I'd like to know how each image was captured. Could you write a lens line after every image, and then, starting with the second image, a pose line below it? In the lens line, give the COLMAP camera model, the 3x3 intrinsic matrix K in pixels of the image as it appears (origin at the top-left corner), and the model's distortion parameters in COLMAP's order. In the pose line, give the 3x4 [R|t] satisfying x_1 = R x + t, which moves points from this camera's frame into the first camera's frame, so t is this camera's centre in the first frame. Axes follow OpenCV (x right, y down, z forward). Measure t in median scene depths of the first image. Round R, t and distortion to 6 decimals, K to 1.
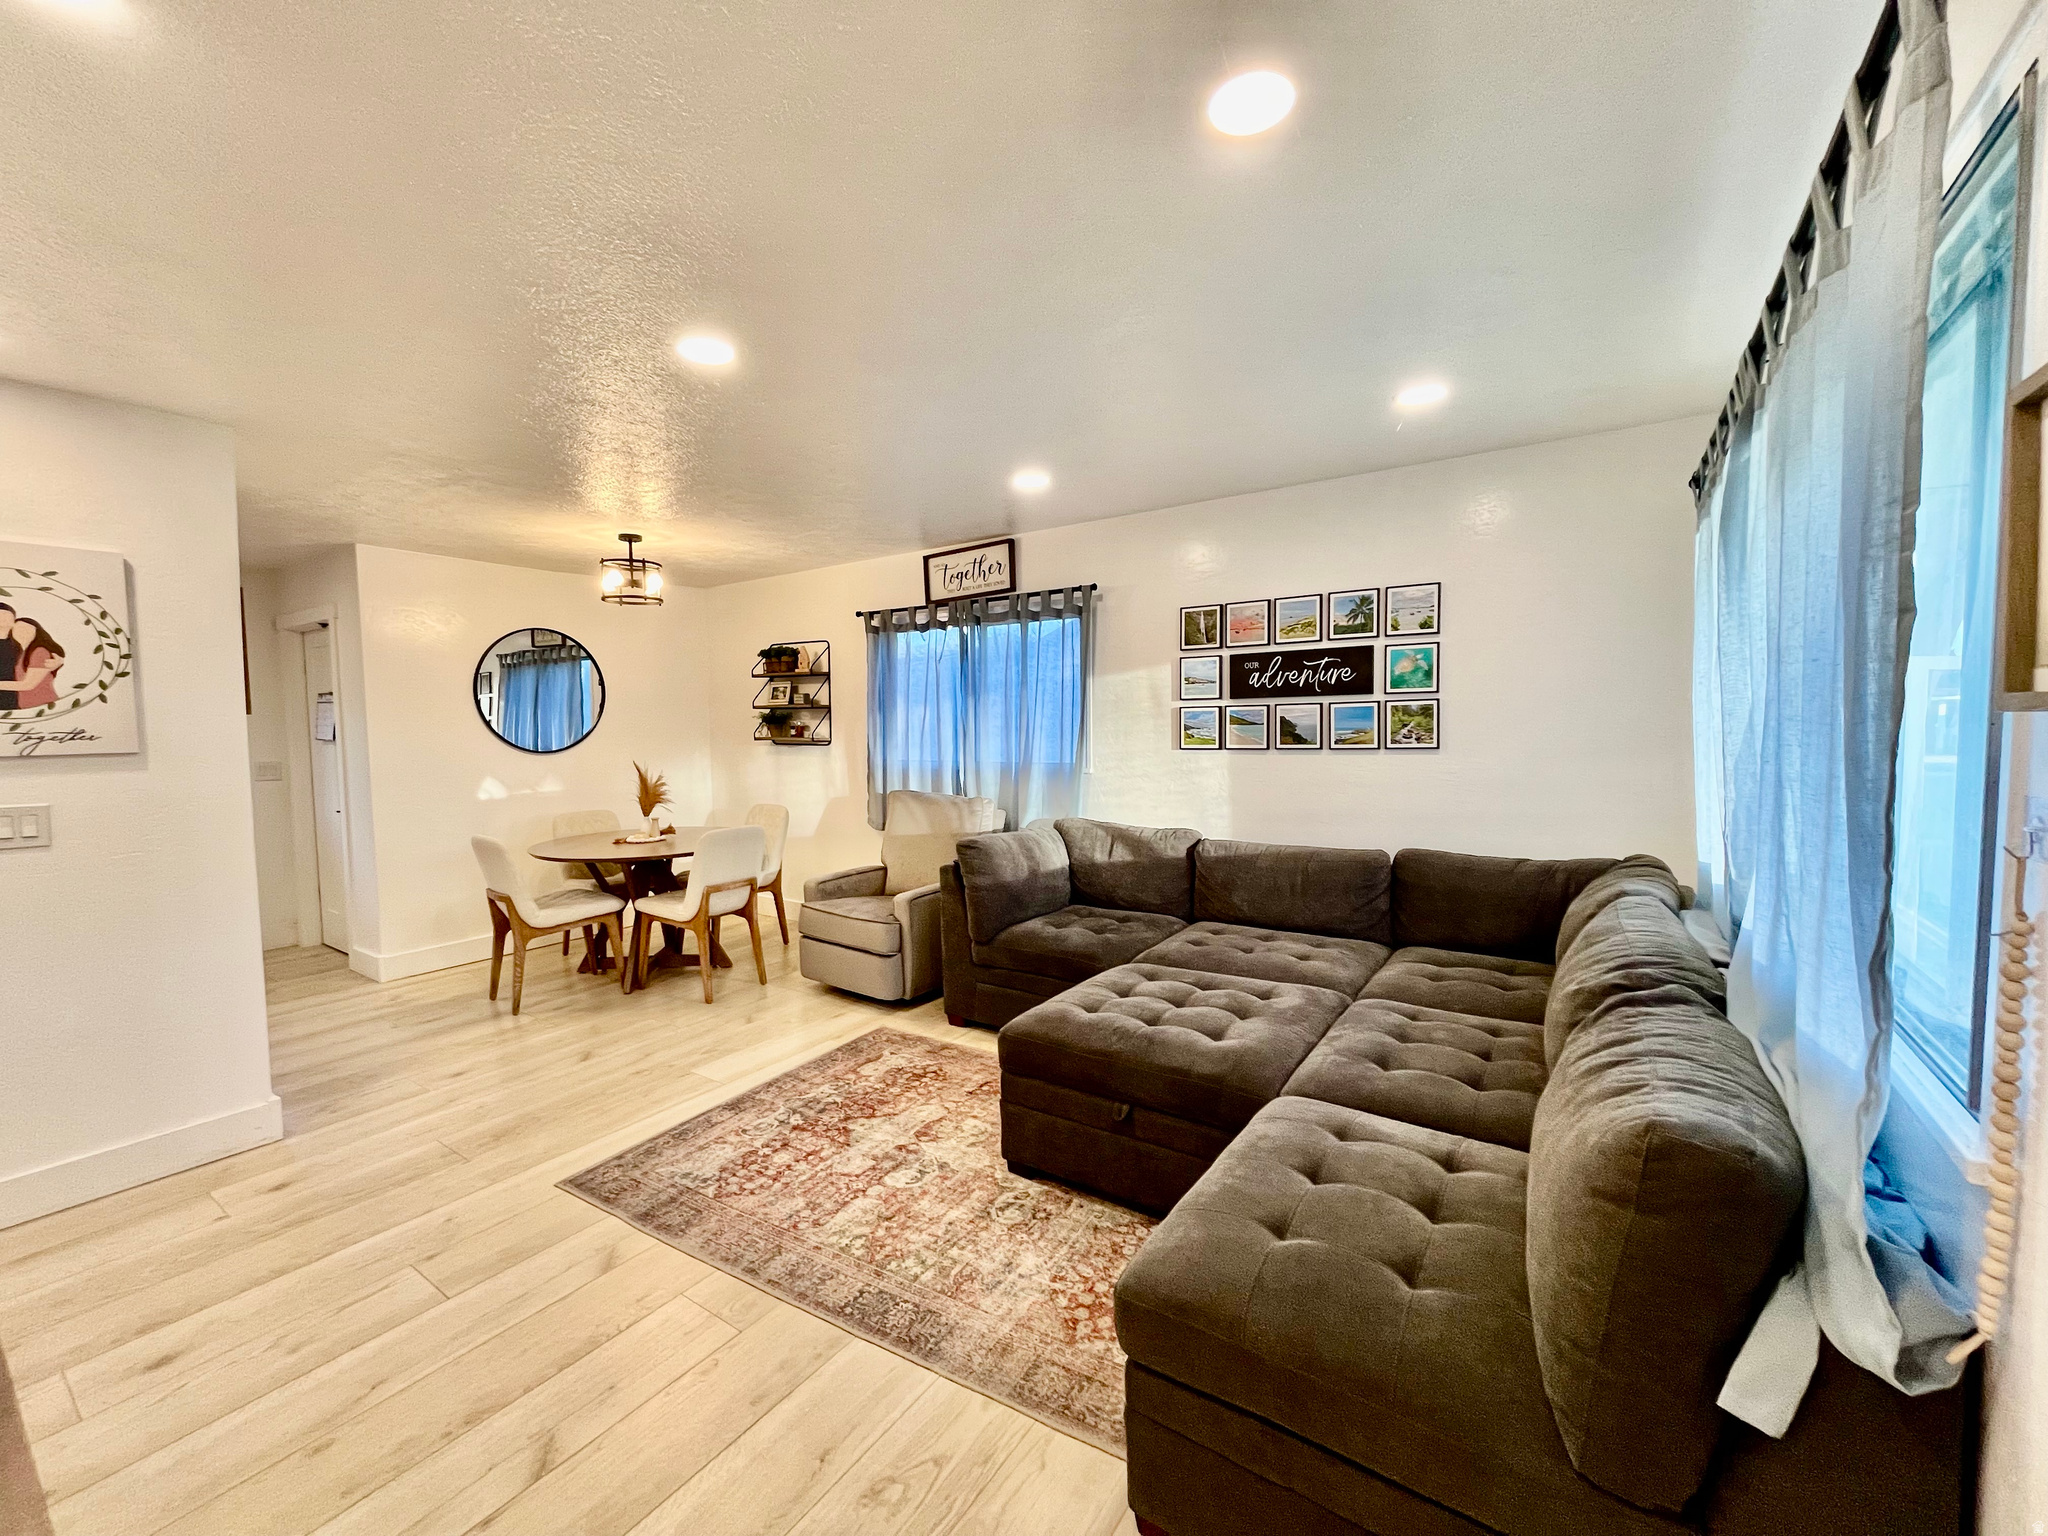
lens RADIAL K [[827.5, 0, 1016.7], [0, 827.5, 771.7], [0, 0, 1]] dist [0.000872, -0.000124]
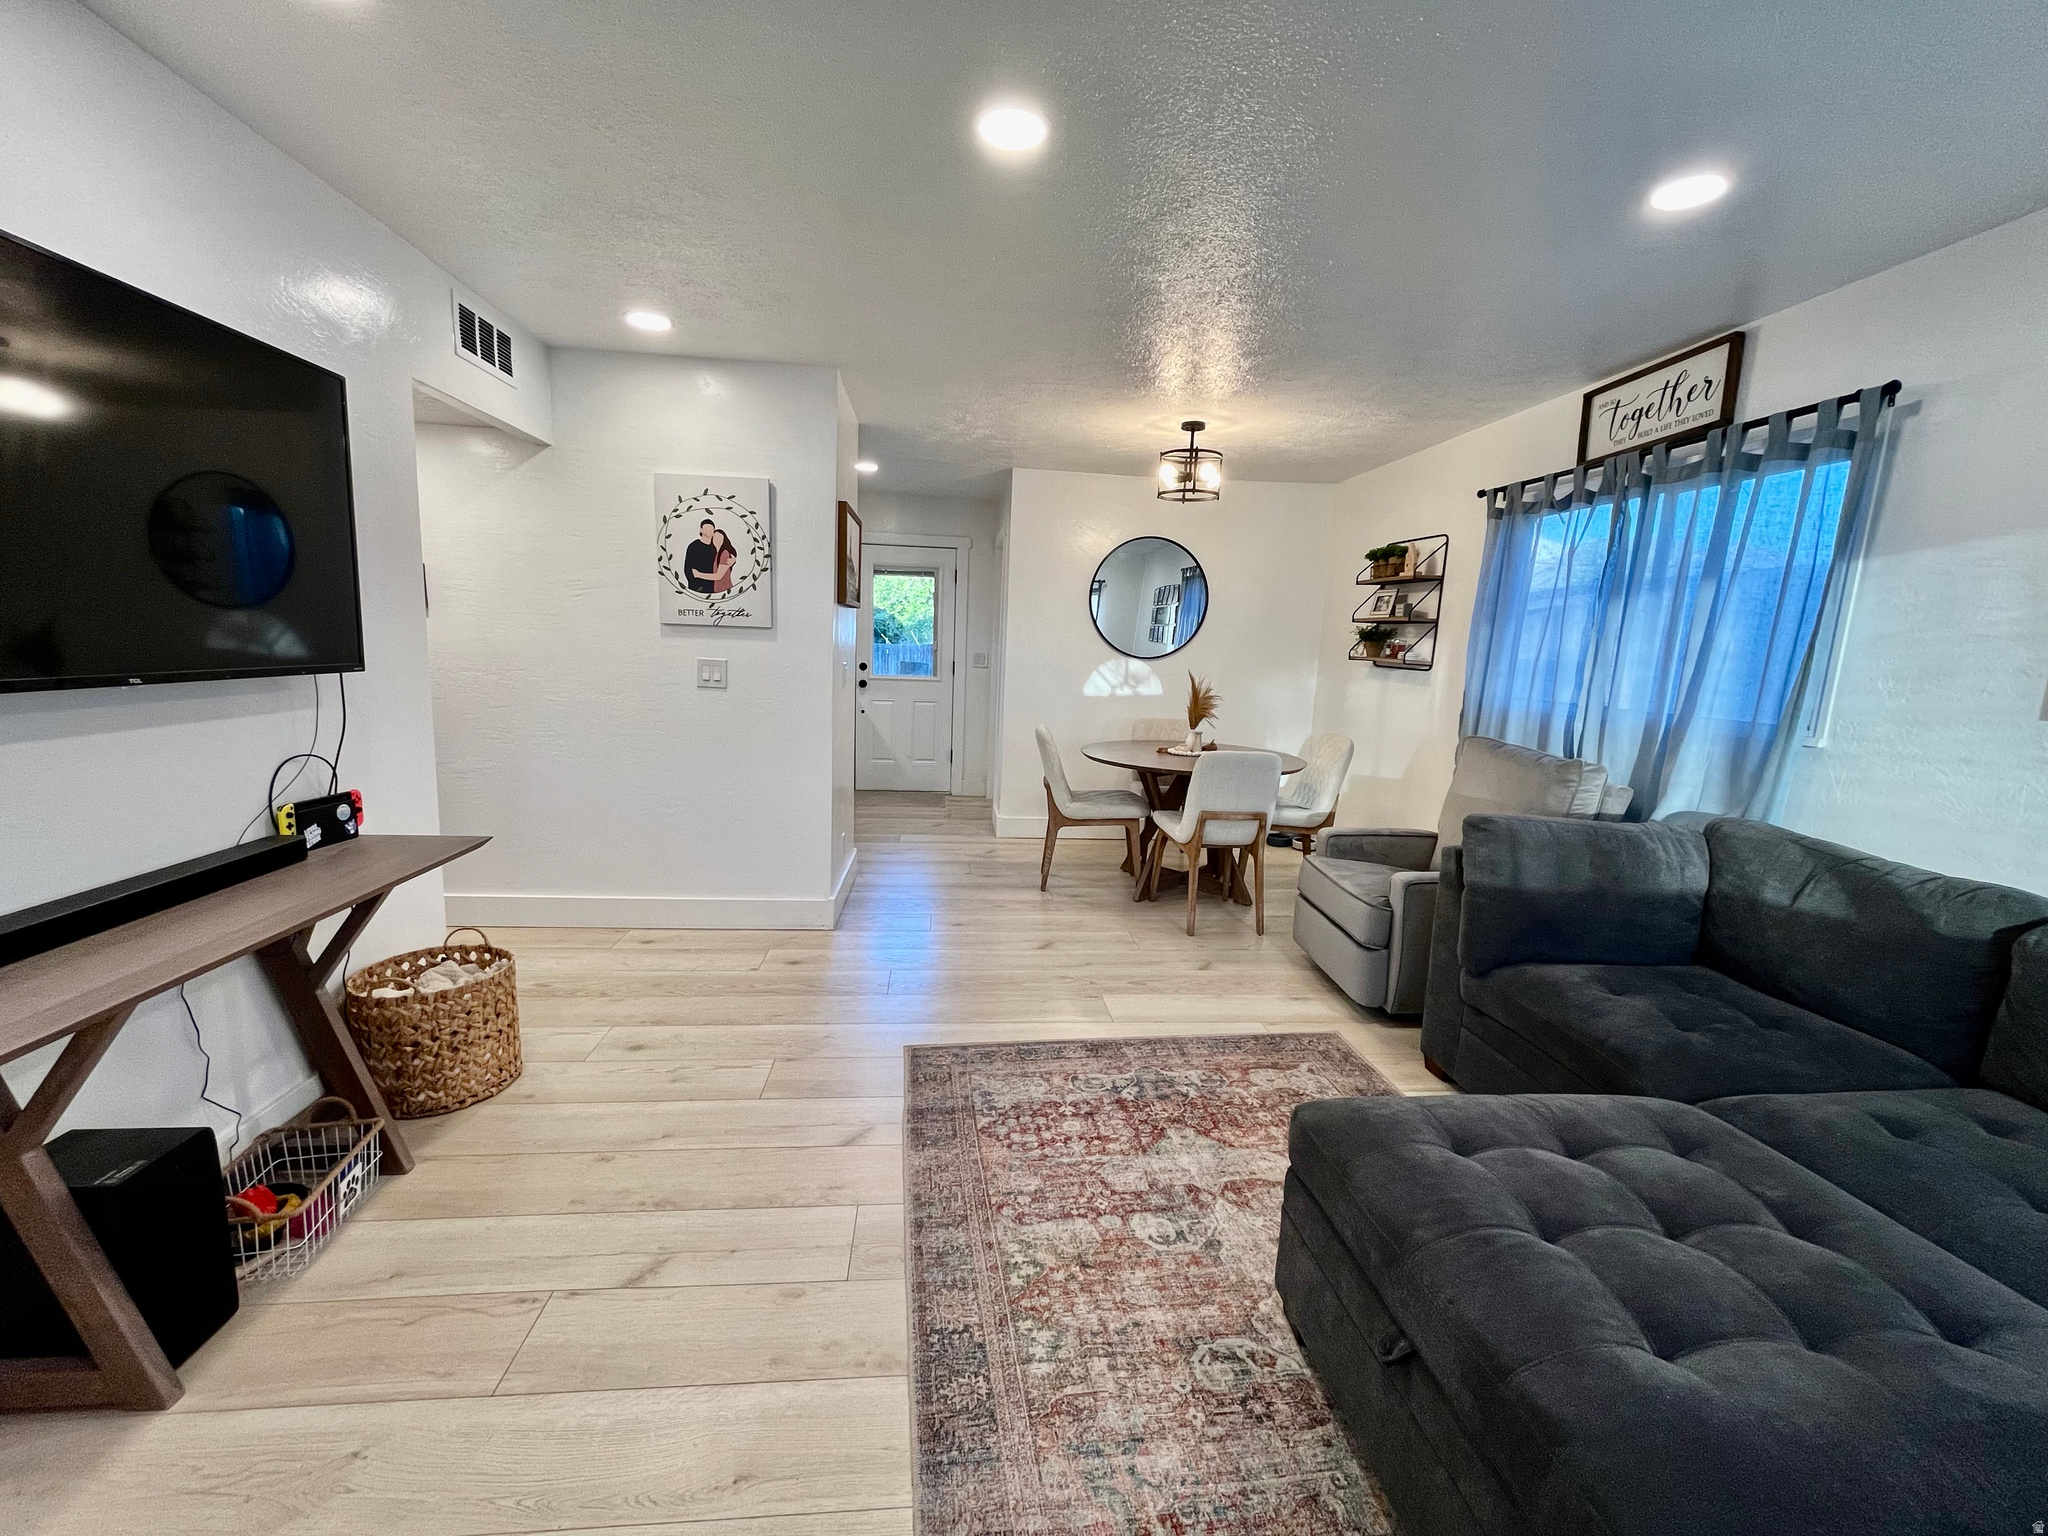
lens RADIAL K [[829.2, 0, 1020.0], [0, 829.2, 770.3], [0, 0, 1]] dist [-0.000529, 0.000114]
pose [[0.642127, 0.159813, -0.749755, 0.196129], [-0.095896, 0.987092, 0.128272, -0.003514], [0.760576, -0.010468, 0.649164, 0.292210]]
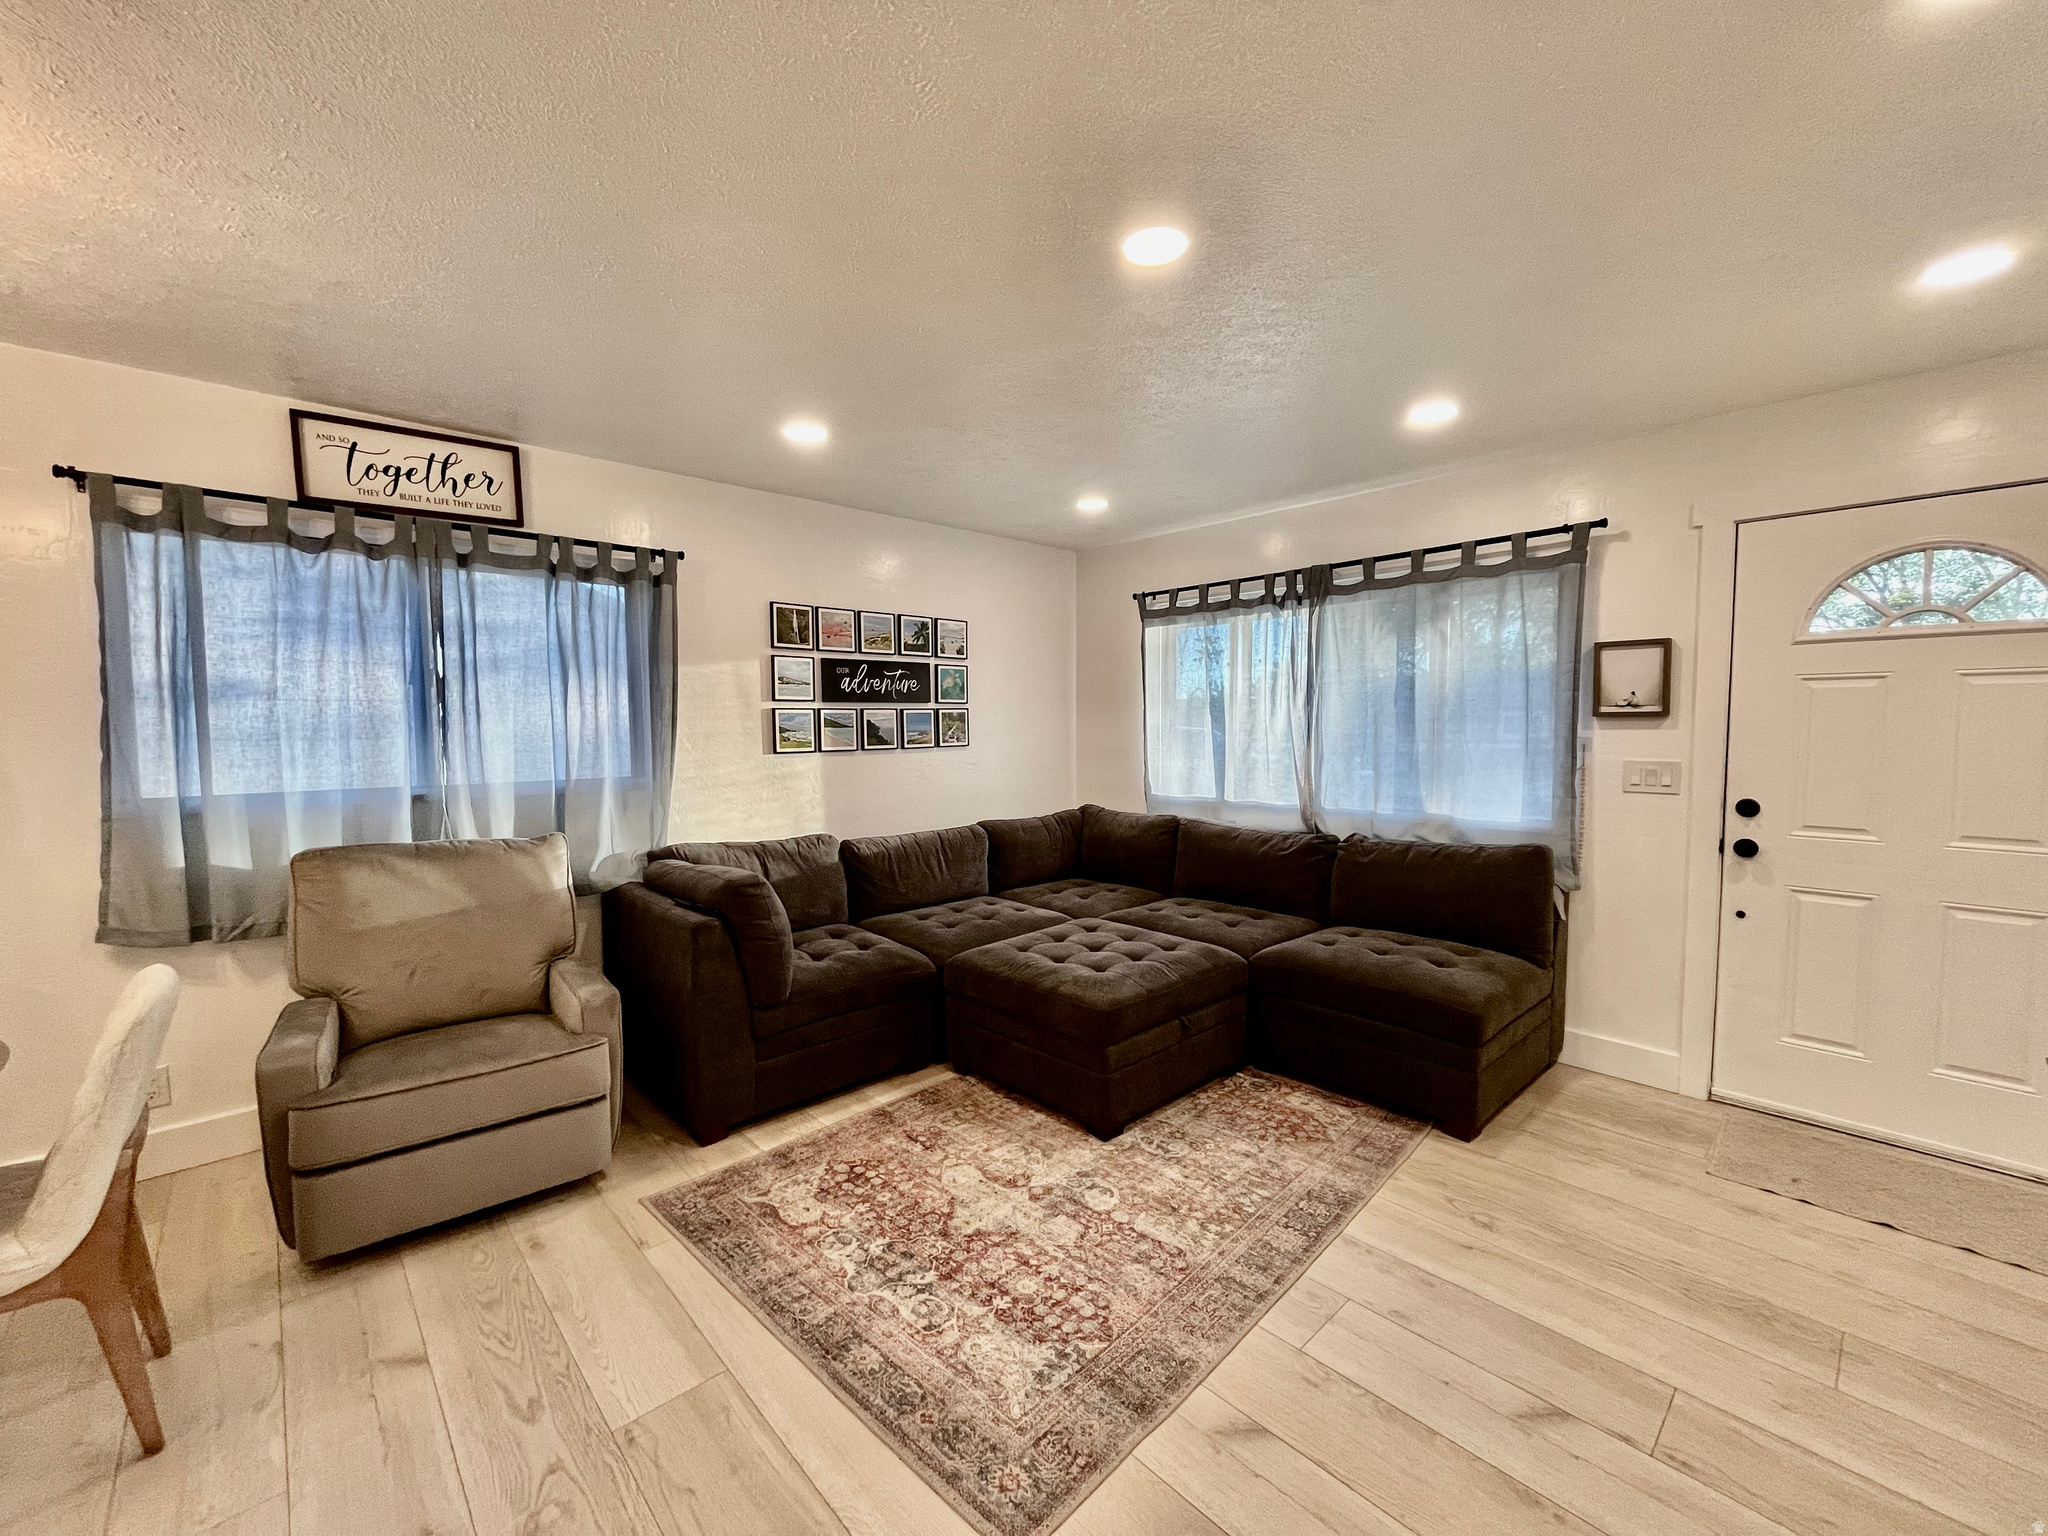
lens RADIAL K [[829.2, 0, 1020.0], [0, 829.2, 770.3], [0, 0, 1]] dist [-0.000529, 0.000114]
pose [[0.219968, -0.039010, 0.974727, -0.731038], [0.061100, 0.997789, 0.026144, -0.017526], [-0.973592, 0.053805, 0.221865, 0.590331]]
